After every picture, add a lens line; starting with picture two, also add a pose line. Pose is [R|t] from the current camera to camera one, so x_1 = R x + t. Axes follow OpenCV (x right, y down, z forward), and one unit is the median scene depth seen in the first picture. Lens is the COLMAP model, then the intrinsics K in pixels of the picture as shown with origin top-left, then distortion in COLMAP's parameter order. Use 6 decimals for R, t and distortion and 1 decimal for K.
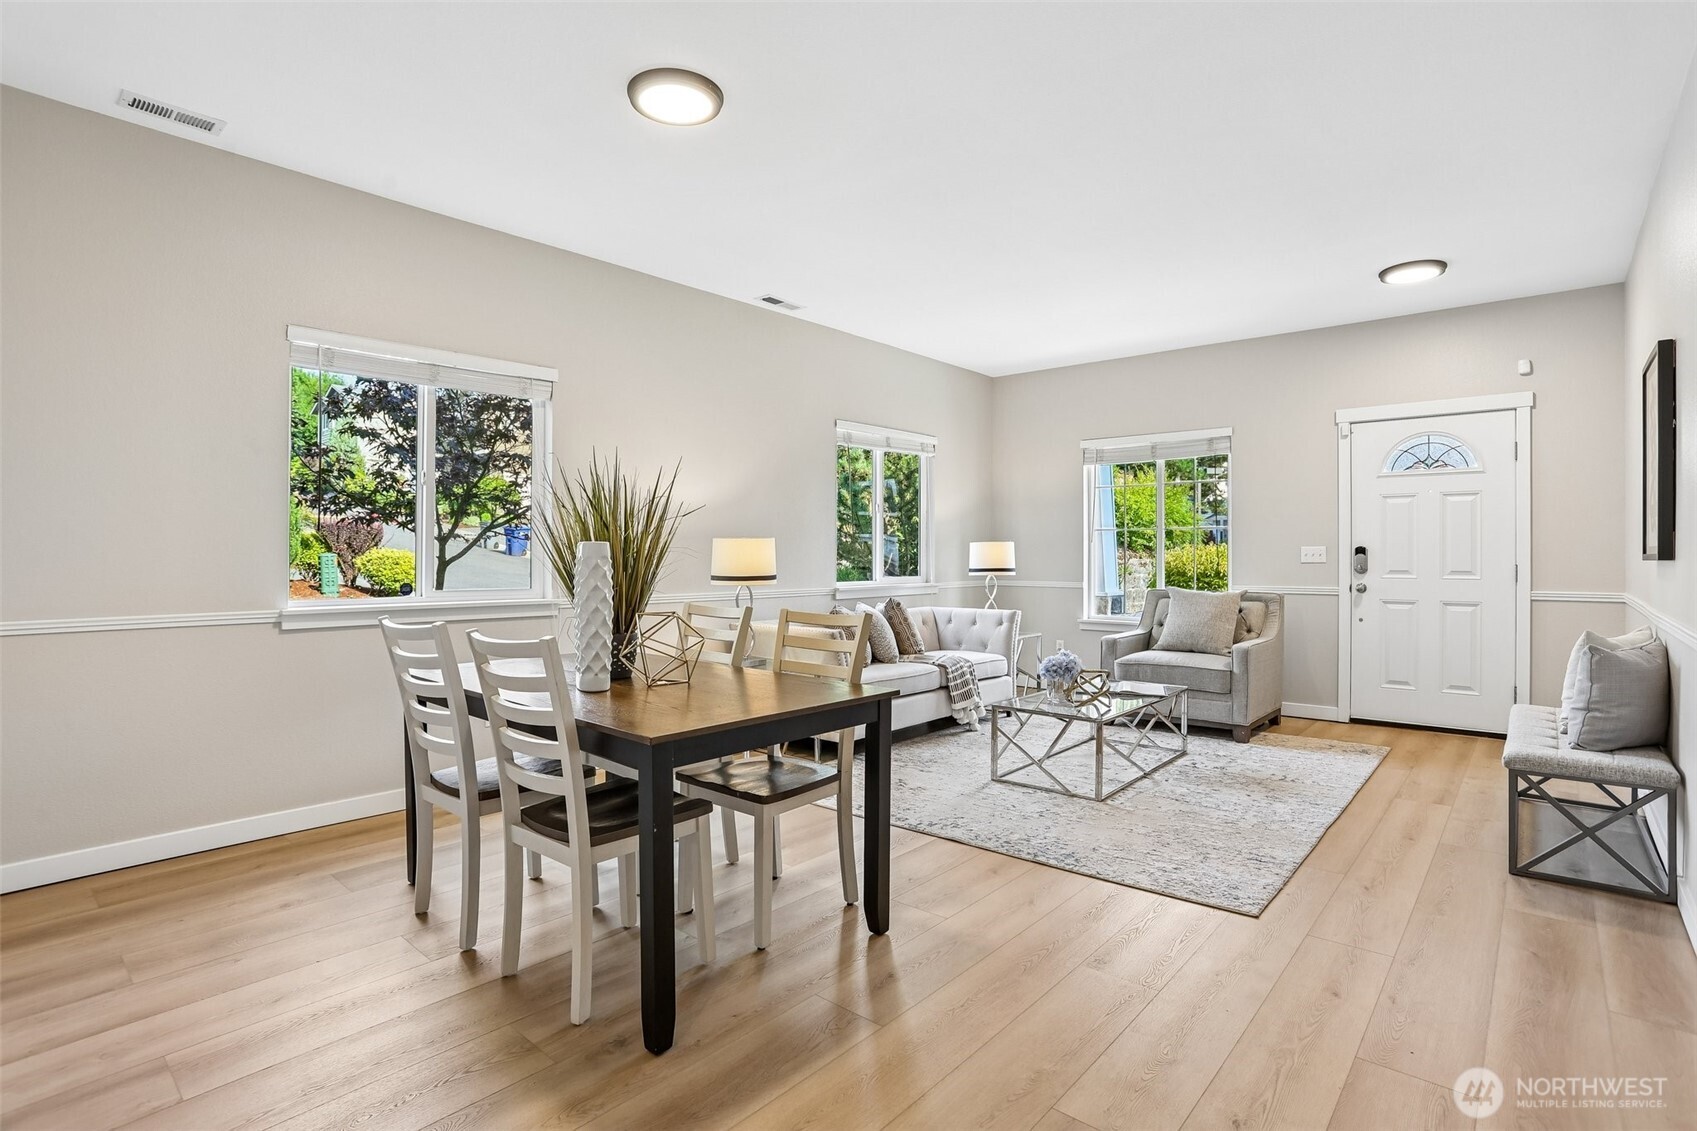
lens RADIAL K [[834.3, 0, 849.9], [0, 834.3, 554.6], [0, 0, 1]] dist [-0.069919, 0.032378]
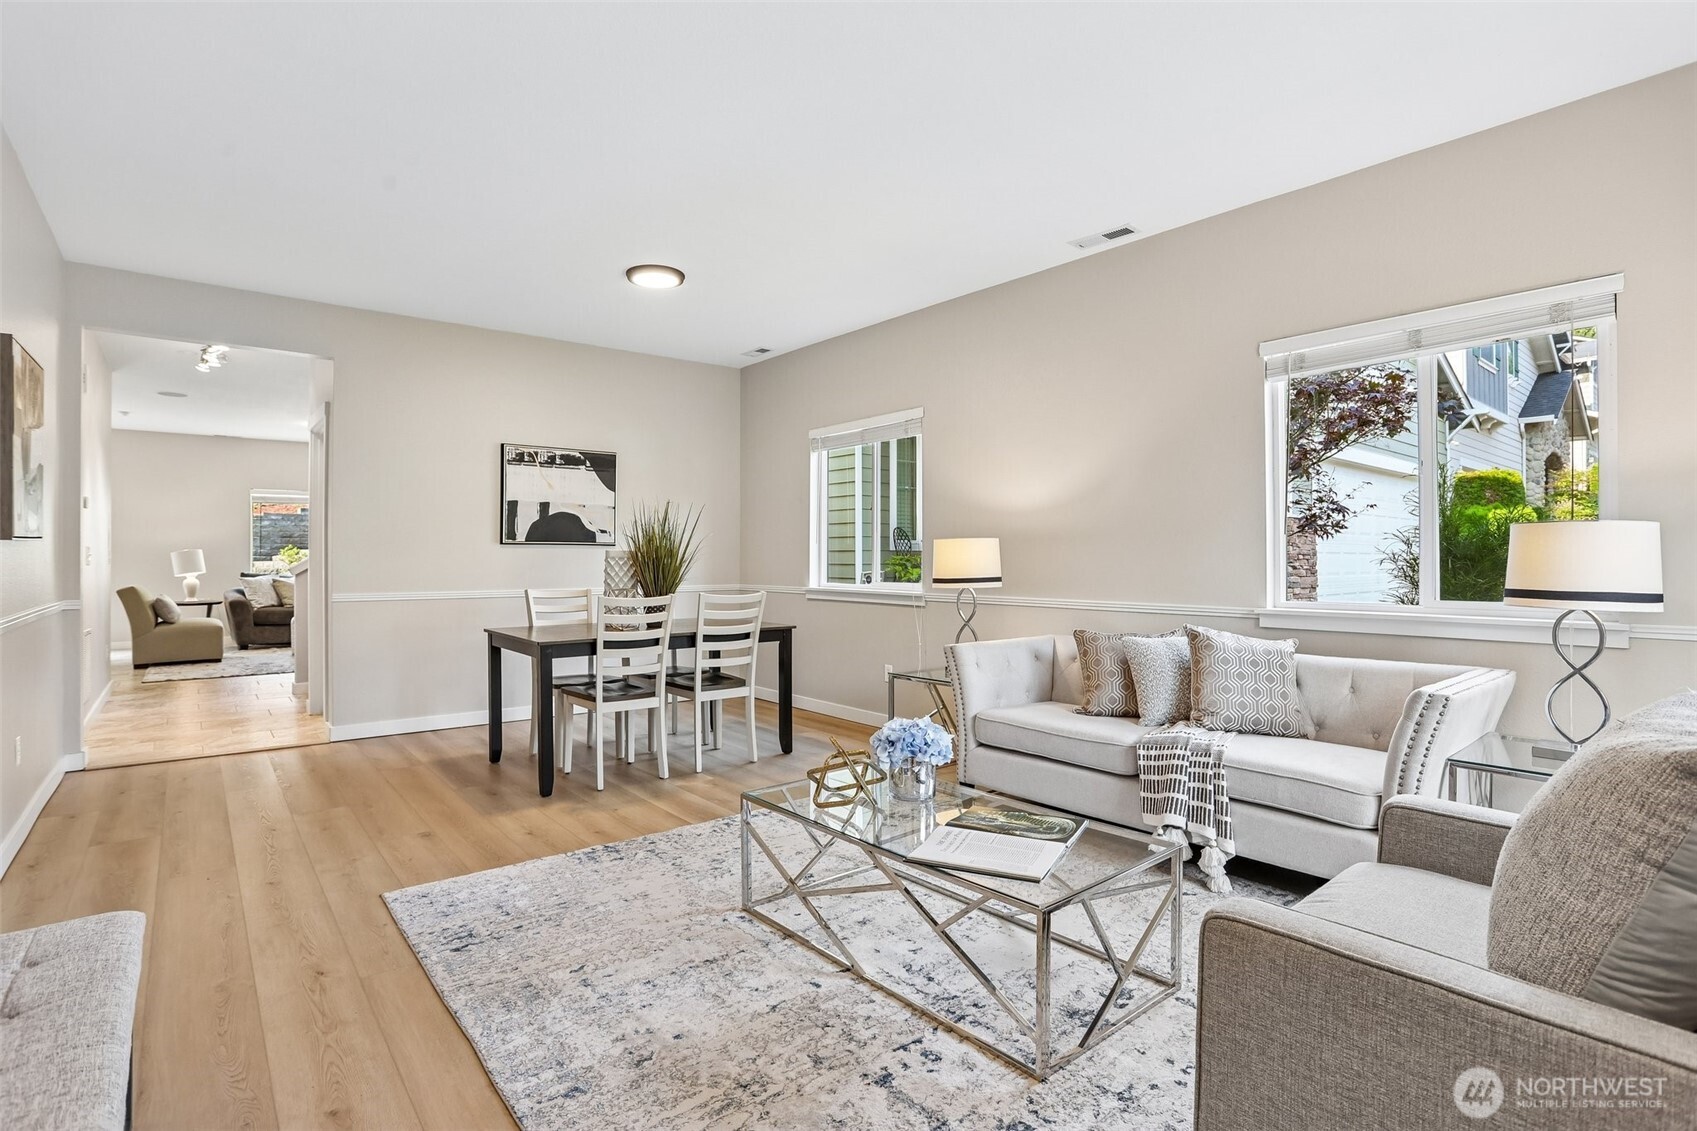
lens RADIAL K [[834.3, 0, 849.9], [0, 834.3, 554.6], [0, 0, 1]] dist [-0.069919, 0.032378]
pose [[-0.163571, 0.005060, -0.986519, 0.998476], [0.002367, 0.999986, 0.004737, -0.004039], [0.986529, -0.001560, -0.163580, 1.230166]]
